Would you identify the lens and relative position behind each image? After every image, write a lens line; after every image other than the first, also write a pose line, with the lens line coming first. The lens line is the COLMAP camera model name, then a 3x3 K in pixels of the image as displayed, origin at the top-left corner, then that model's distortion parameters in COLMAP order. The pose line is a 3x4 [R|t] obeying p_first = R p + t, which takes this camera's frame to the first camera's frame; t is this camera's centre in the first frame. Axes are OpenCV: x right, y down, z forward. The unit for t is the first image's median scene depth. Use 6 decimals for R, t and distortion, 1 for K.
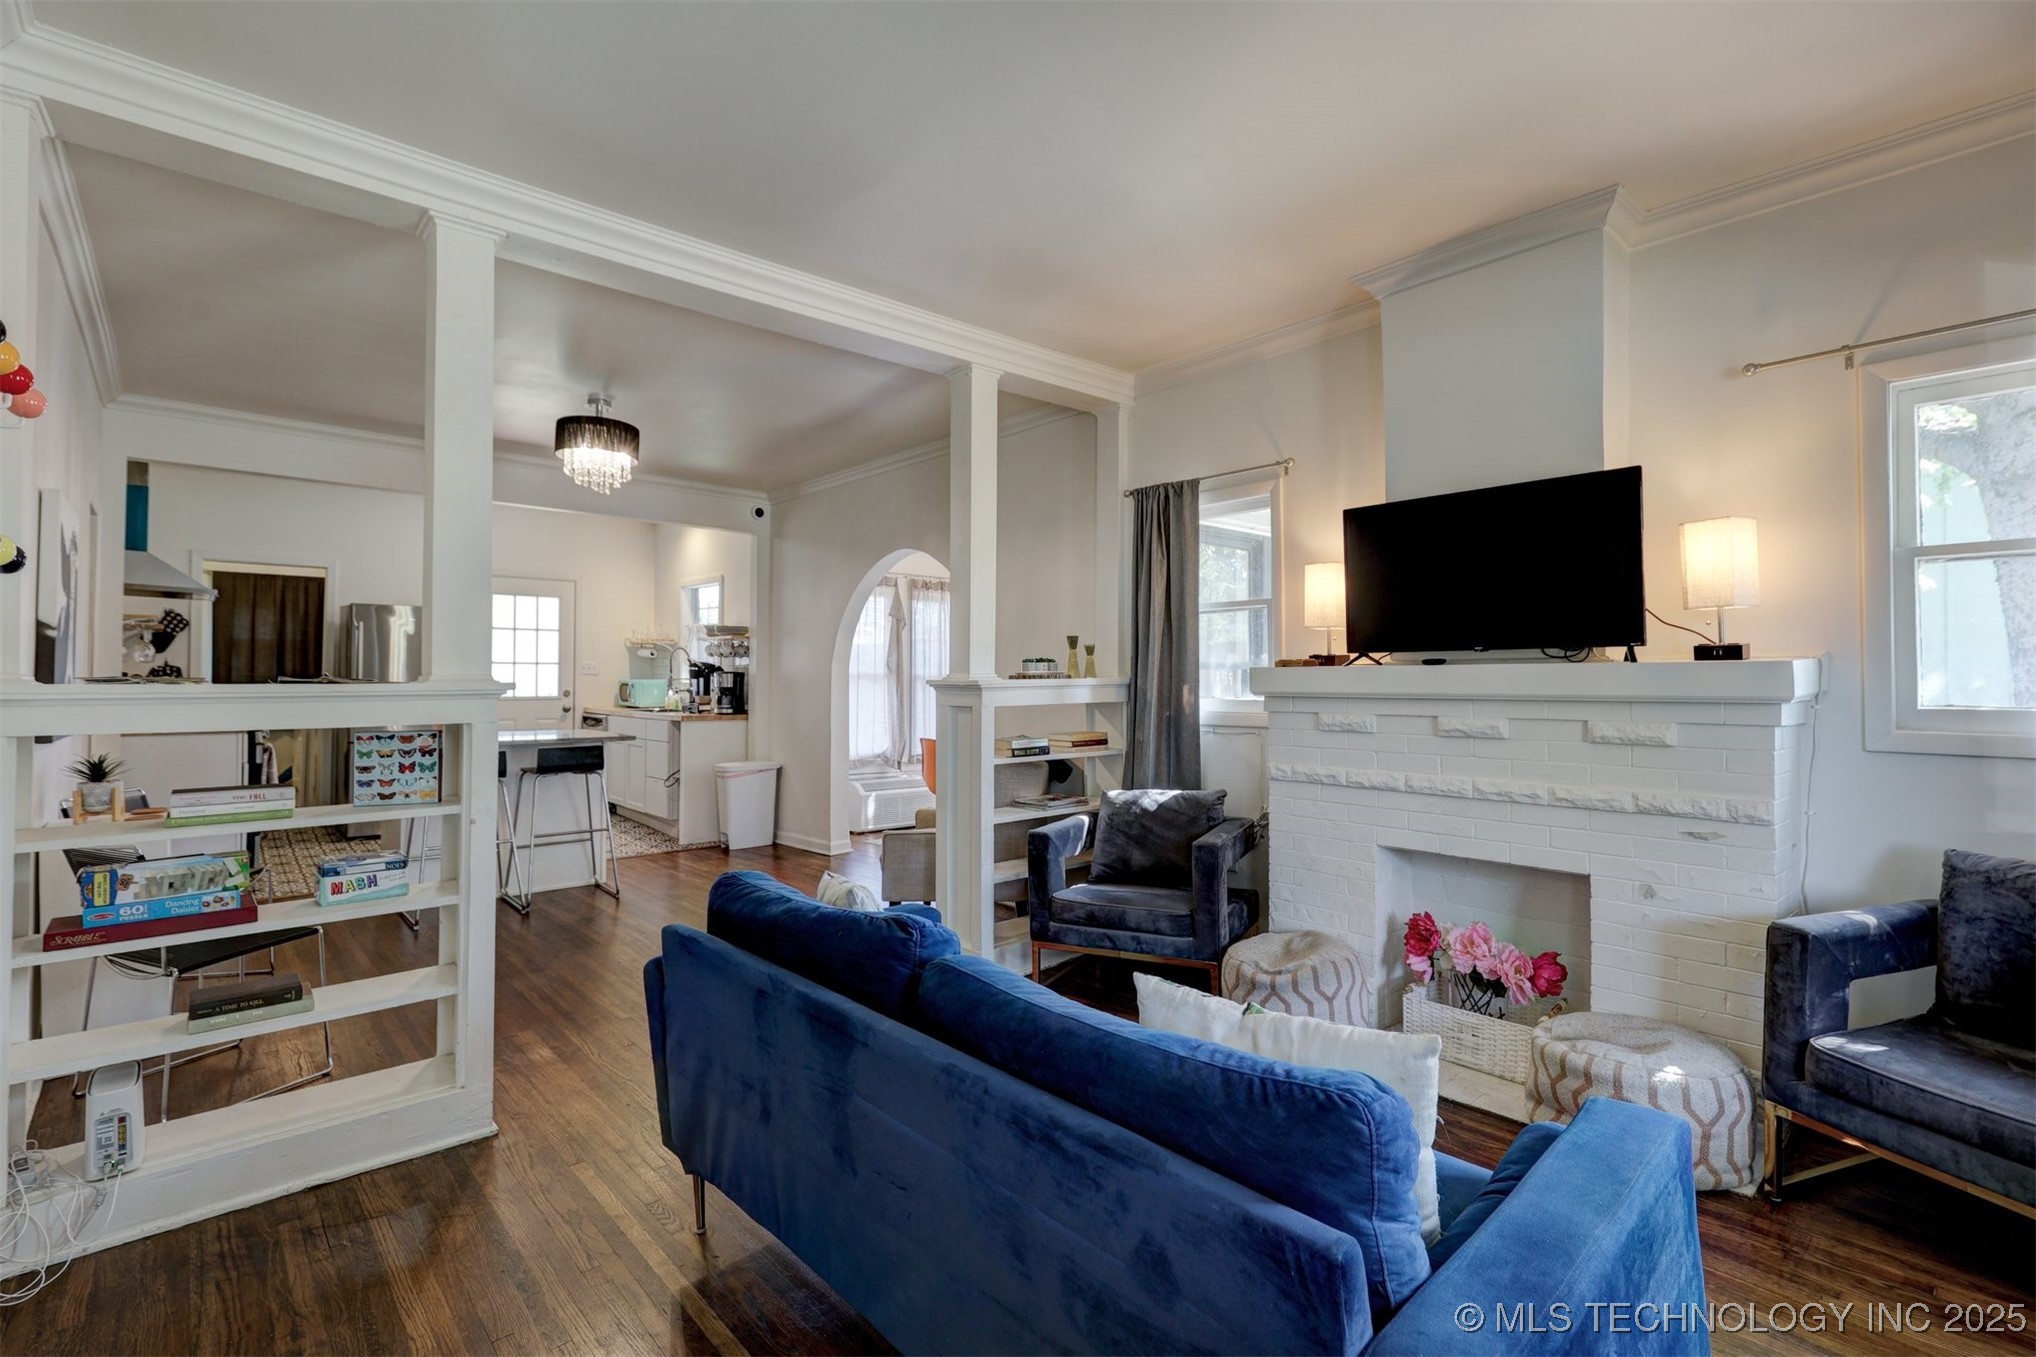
lens RADIAL K [[925.5, 0, 1013.6], [0, 925.5, 667.7], [0, 0, 1]] dist [0.000403, -0.000030]
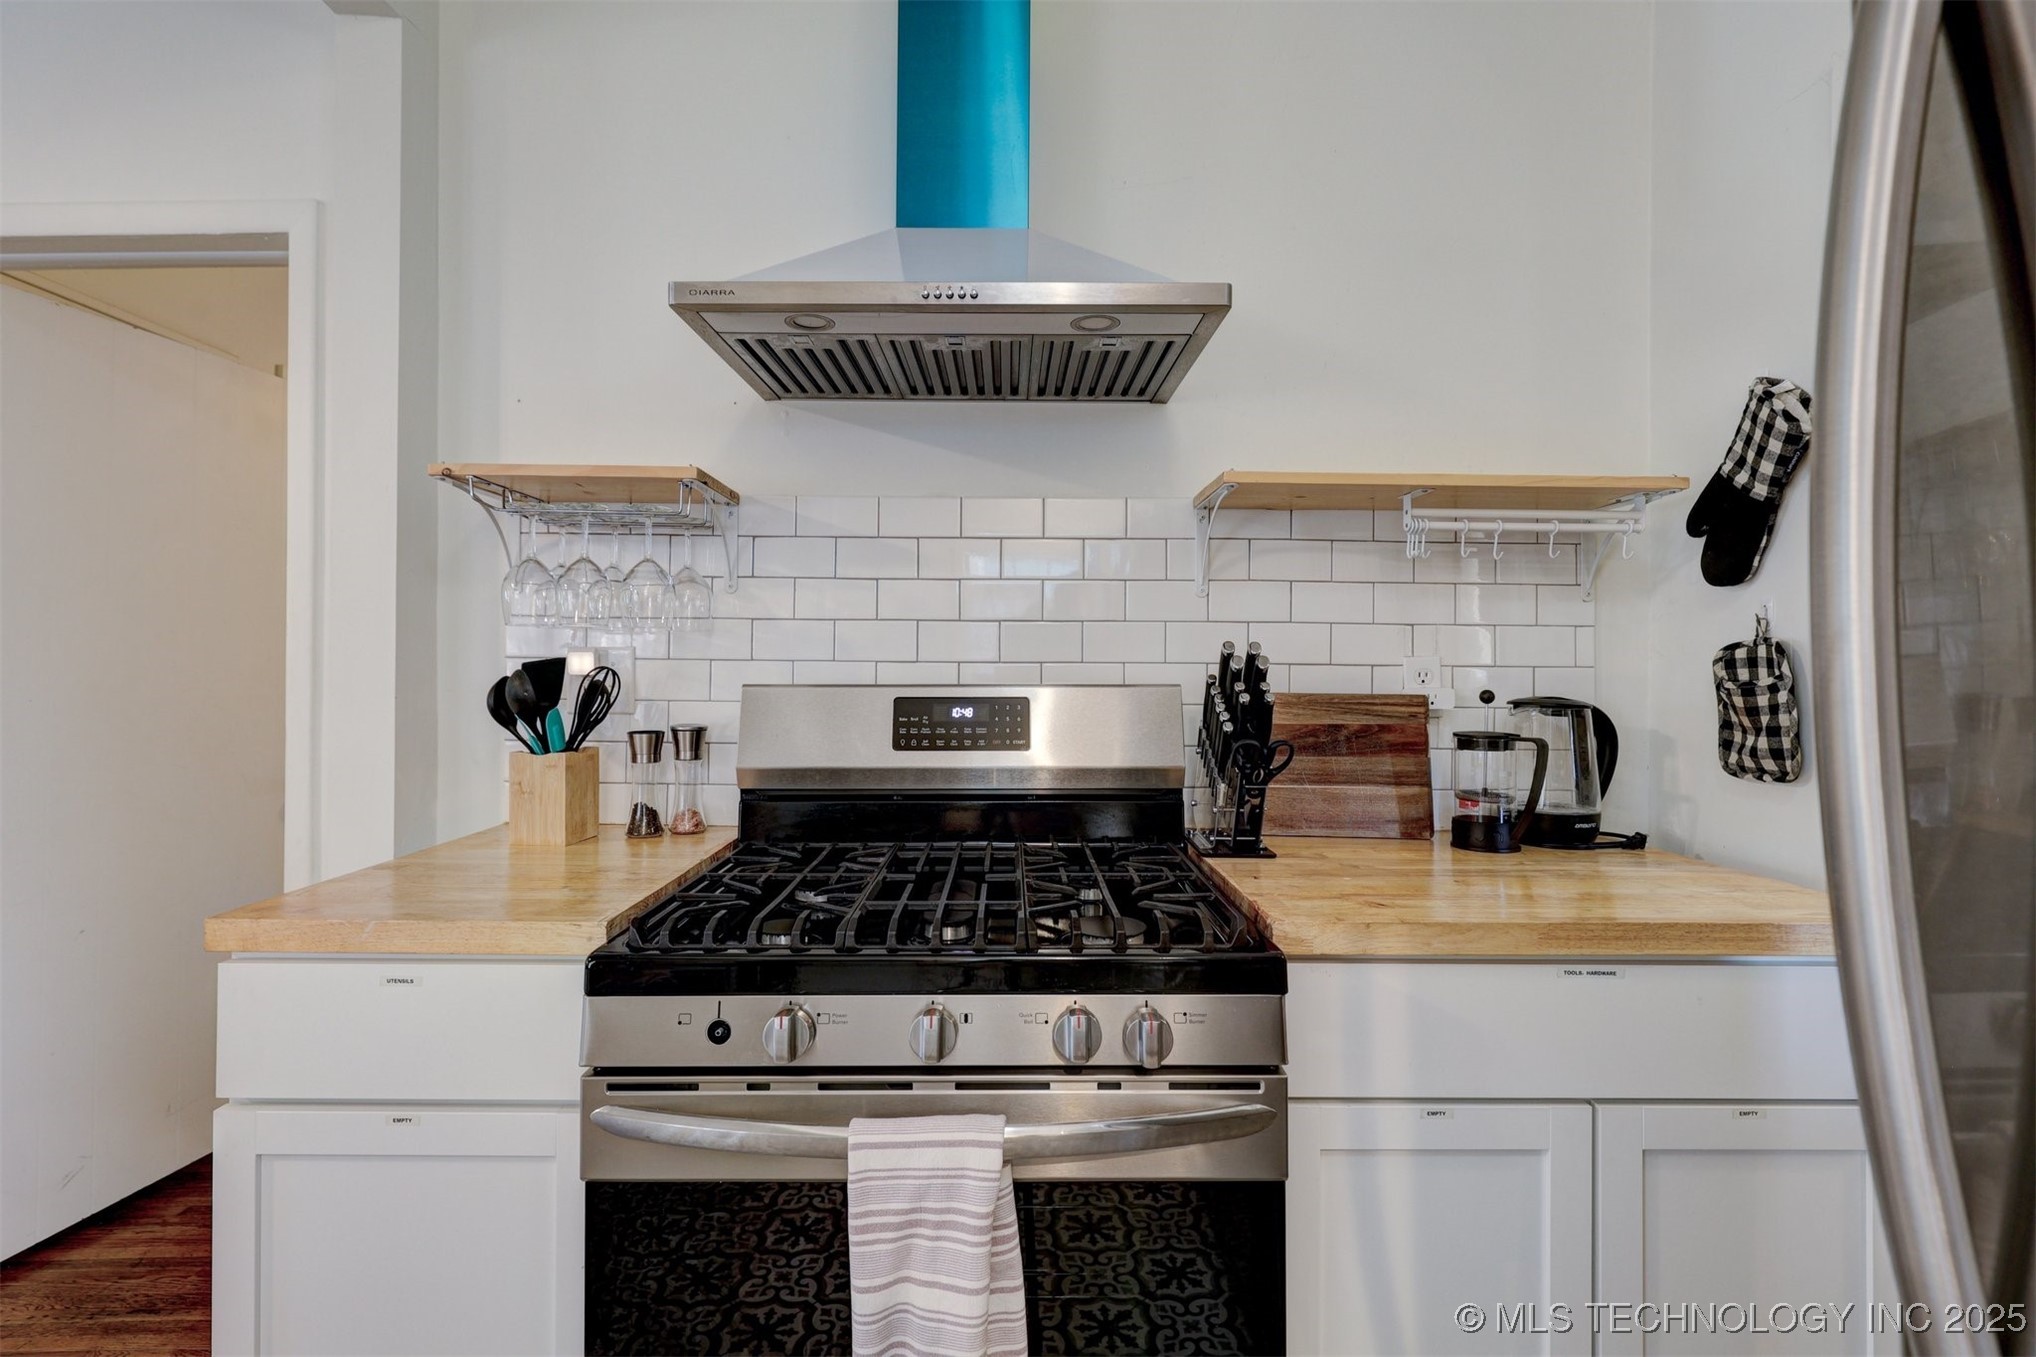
lens RADIAL K [[925.5, 0, 1019.6], [0, 925.5, 667.1], [0, 0, 1]] dist [0.000403, -0.000030]
pose [[-0.656507, -0.012002, -0.754225, -1.180960], [-0.006825, 0.999927, -0.009972, 0.012402], [0.754289, -0.001399, -0.656541, 1.882939]]
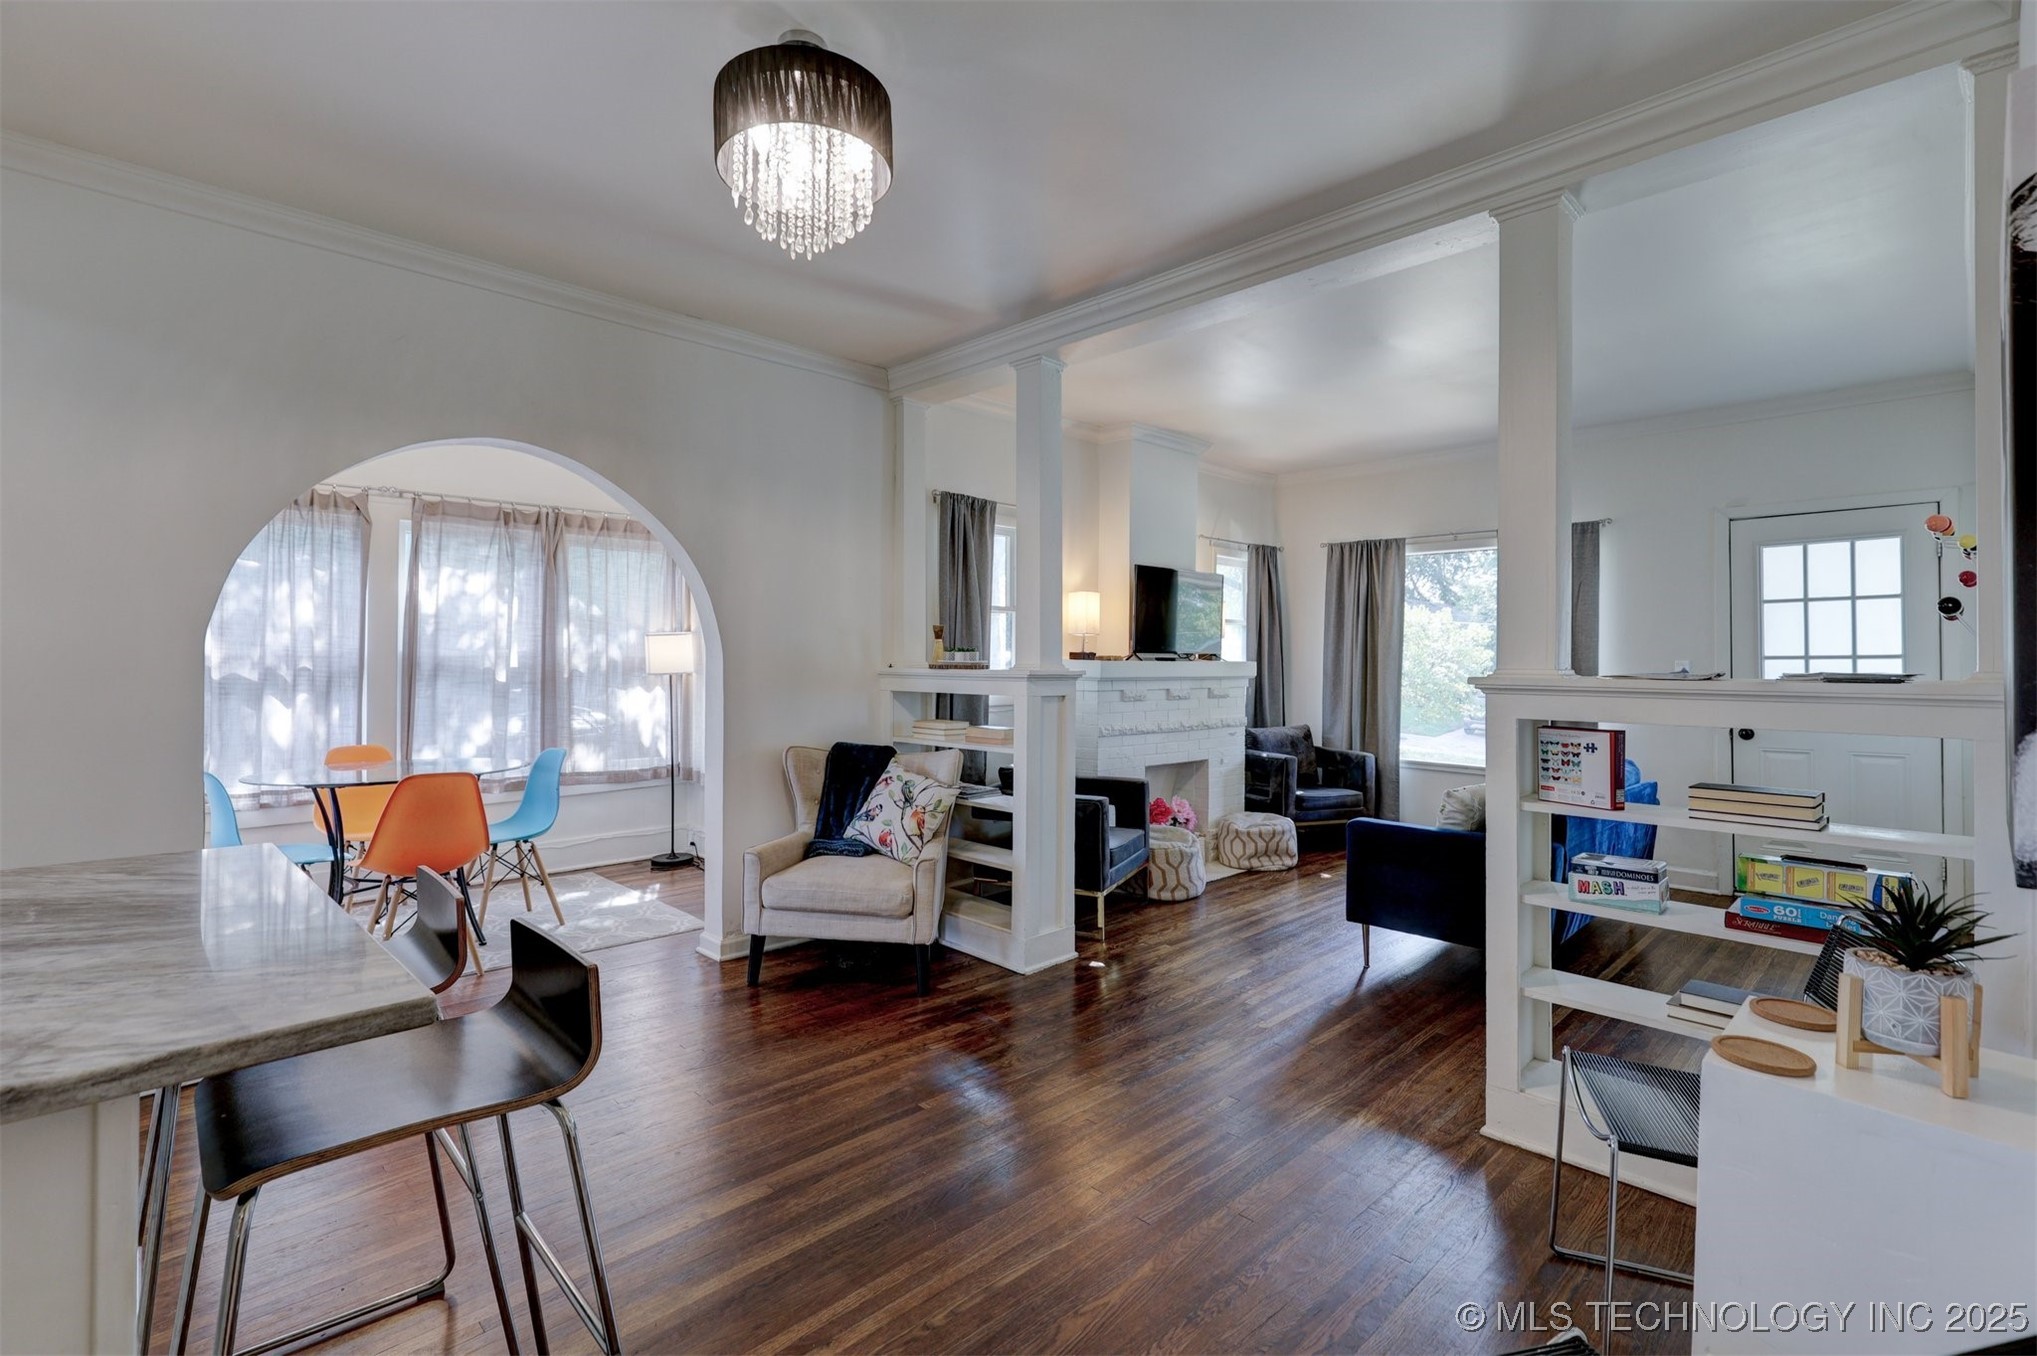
lens RADIAL K [[925.9, 0, 1002.8], [0, 925.9, 659.8], [0, 0, 1]] dist [0.000403, -0.000030]
pose [[-0.030834, 0.005289, 0.999511, -1.182753], [-0.017679, 0.999827, -0.005836, 0.010306], [-0.999368, -0.017851, -0.030735, 1.202538]]
